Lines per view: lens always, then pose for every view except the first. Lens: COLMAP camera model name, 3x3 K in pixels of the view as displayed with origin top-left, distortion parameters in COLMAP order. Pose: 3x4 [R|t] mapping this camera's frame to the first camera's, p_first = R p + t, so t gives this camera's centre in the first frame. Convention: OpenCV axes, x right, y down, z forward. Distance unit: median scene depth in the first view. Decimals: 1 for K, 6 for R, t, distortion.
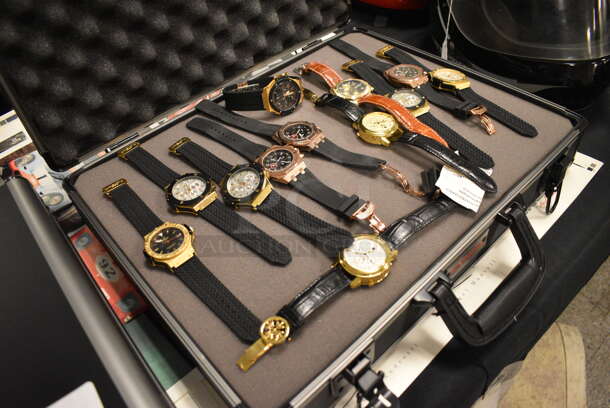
lens RADIAL K [[464.8, 0, 305.0], [0, 464.8, 204.0], [0, 0, 1]] dist [-0.101953, -0.000792]
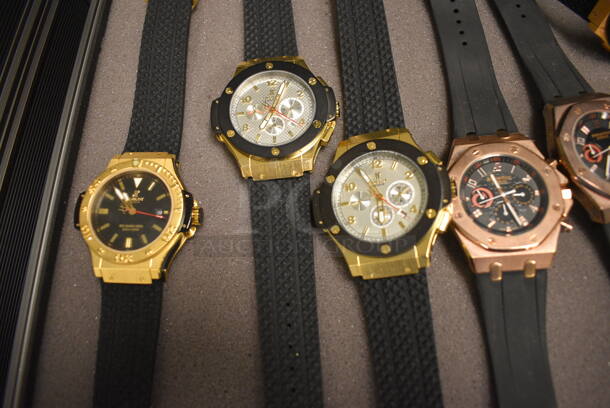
lens RADIAL K [[471.9, 0, 305.0], [0, 471.9, 204.0], [0, 0, 1]] dist [-0.198149, 0.171654]
pose [[0.720427, 0.670671, -0.176594, -0.092910], [-0.512963, 0.686660, 0.515138, -0.177988], [0.466747, -0.280533, 0.838718, 0.583135]]
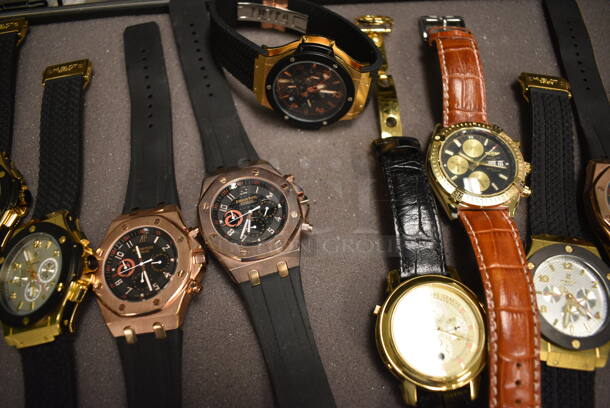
lens RADIAL K [[464.8, 0, 305.0], [0, 464.8, 204.0], [0, 0, 1]] dist [-0.101953, -0.000792]
pose [[0.783790, 0.590370, -0.192709, 0.089874], [-0.488070, 0.777456, 0.396674, -0.330073], [0.384007, -0.216854, 0.897504, 0.660268]]
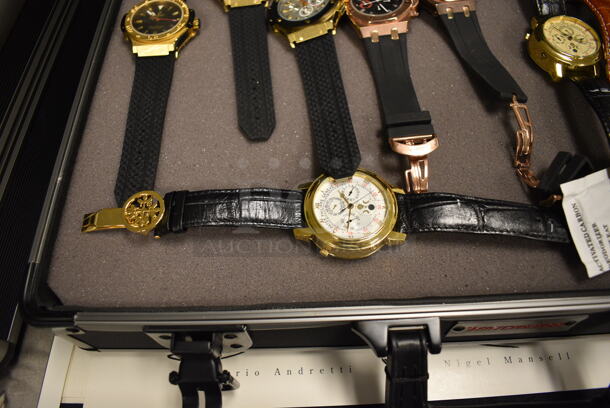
lens RADIAL K [[464.8, 0, 305.0], [0, 464.8, 204.0], [0, 0, 1]] dist [-0.101953, -0.000792]
pose [[0.751674, 0.609838, -0.251165, 0.170244], [-0.506092, 0.777527, 0.373259, -0.055643], [0.422916, -0.153457, 0.893081, 0.355575]]
